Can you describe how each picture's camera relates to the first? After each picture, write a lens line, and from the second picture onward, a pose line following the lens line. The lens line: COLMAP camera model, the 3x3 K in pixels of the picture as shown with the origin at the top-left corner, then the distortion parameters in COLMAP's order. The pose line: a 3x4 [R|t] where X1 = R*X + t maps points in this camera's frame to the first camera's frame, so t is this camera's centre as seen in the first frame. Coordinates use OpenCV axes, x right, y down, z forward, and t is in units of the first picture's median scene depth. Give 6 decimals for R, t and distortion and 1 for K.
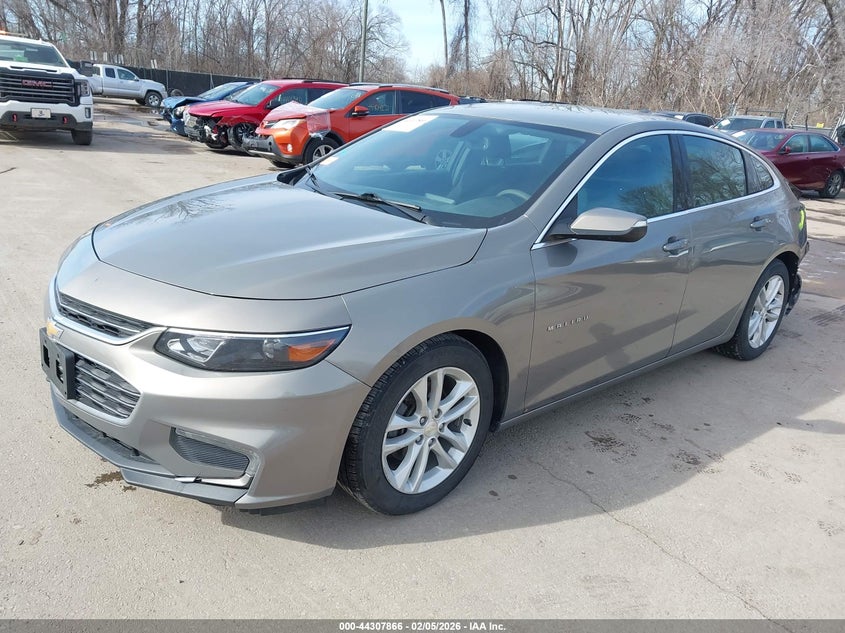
lens RADIAL K [[628.6, 0, 422.5], [0, 628.6, 316.5], [0, 0, 1]] dist [0.002033, 0.000143]
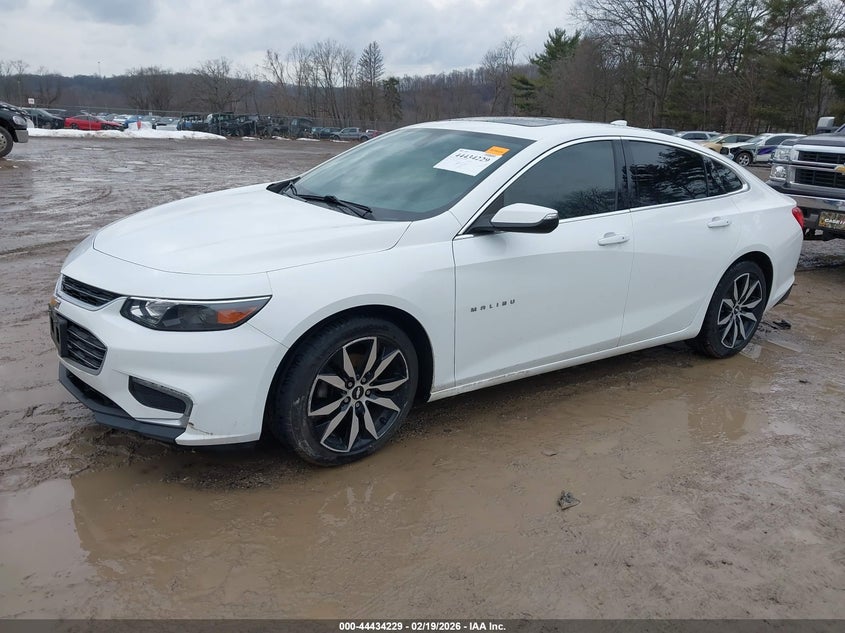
lens RADIAL K [[628.6, 0, 422.5], [0, 628.6, 316.5], [0, 0, 1]] dist [0.002033, 0.000143]
pose [[0.991713, 0.009844, -0.128098, 0.264320], [-0.014845, 0.999162, -0.038147, 0.076131], [0.127615, 0.039733, 0.991028, -0.129687]]
